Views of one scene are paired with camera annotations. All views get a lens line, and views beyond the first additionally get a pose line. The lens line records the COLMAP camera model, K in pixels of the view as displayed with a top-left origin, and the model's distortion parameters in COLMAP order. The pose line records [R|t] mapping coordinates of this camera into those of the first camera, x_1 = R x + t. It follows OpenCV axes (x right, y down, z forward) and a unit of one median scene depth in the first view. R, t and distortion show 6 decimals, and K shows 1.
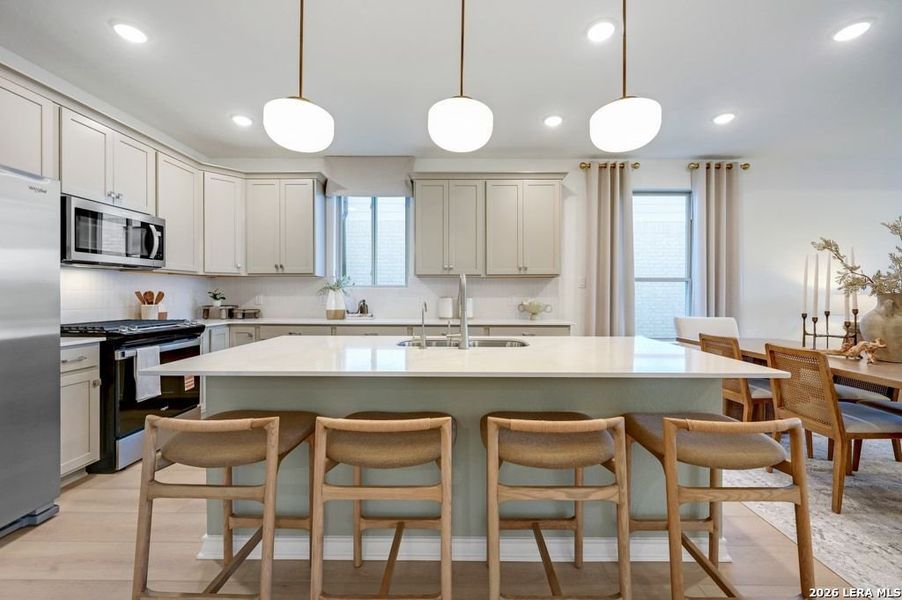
lens RADIAL K [[366.4, 0, 461.0], [0, 366.4, 296.1], [0, 0, 1]] dist [0.000204, 0.000447]
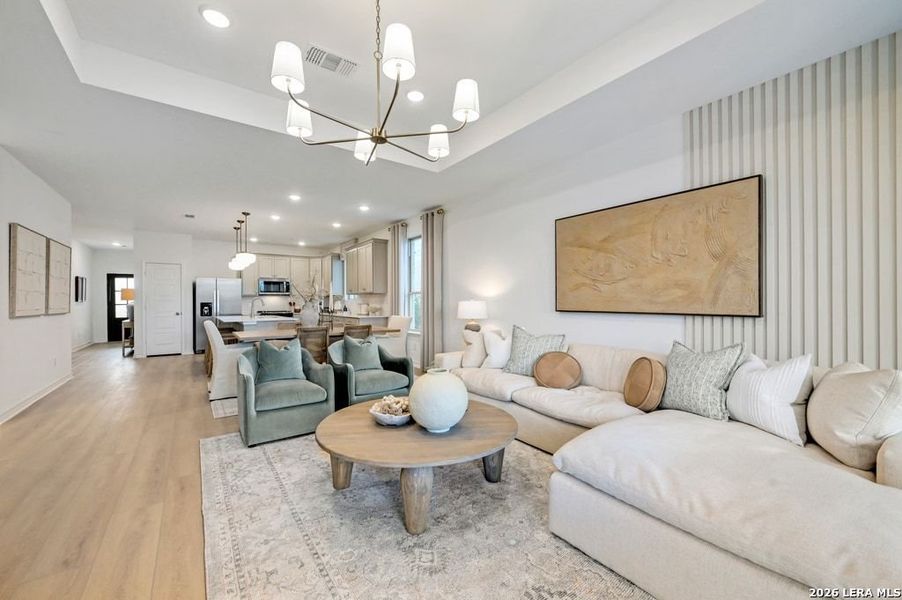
lens RADIAL K [[361.6, 0, 453.2], [0, 361.6, 303.1], [0, 0, 1]] dist [-0.001094, 0.000134]
pose [[0.590302, -0.003531, -0.807175, 1.991911], [-0.001074, 0.999986, -0.005160, 0.007919], [0.807182, 0.003913, 0.590290, 0.225436]]
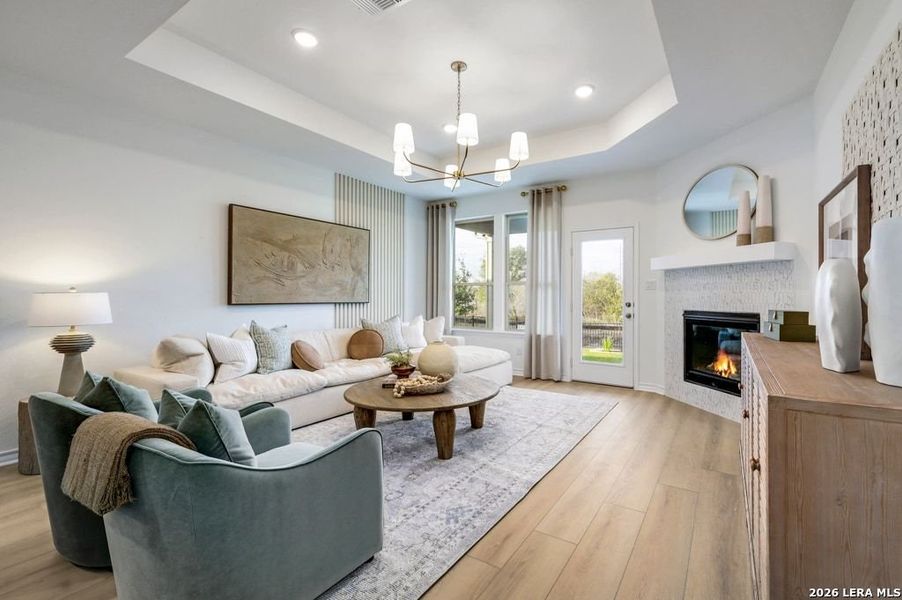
lens RADIAL K [[393.2, 0, 489.9], [0, 393.2, 289.8], [0, 0, 1]] dist [-0.001181, -0.000060]
pose [[0.513309, 0.007491, 0.858171, 0.844711], [0.007251, 0.999888, -0.013066, 0.004986], [-0.858173, 0.012930, 0.513197, -0.014114]]
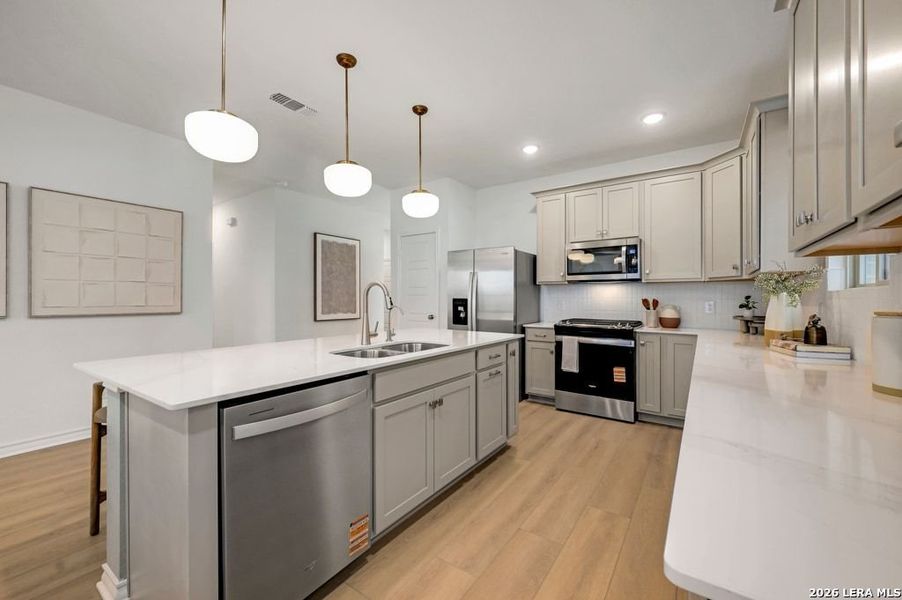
lens RADIAL K [[360.5, 0, 452.2], [0, 360.5, 297.0], [0, 0, 1]] dist [-0.001725, -0.000190]
pose [[-0.566018, -0.011336, -0.824315, 0.385576], [-0.014106, 0.999892, -0.004064, -0.003463], [0.824272, 0.009328, -0.566117, 0.903843]]
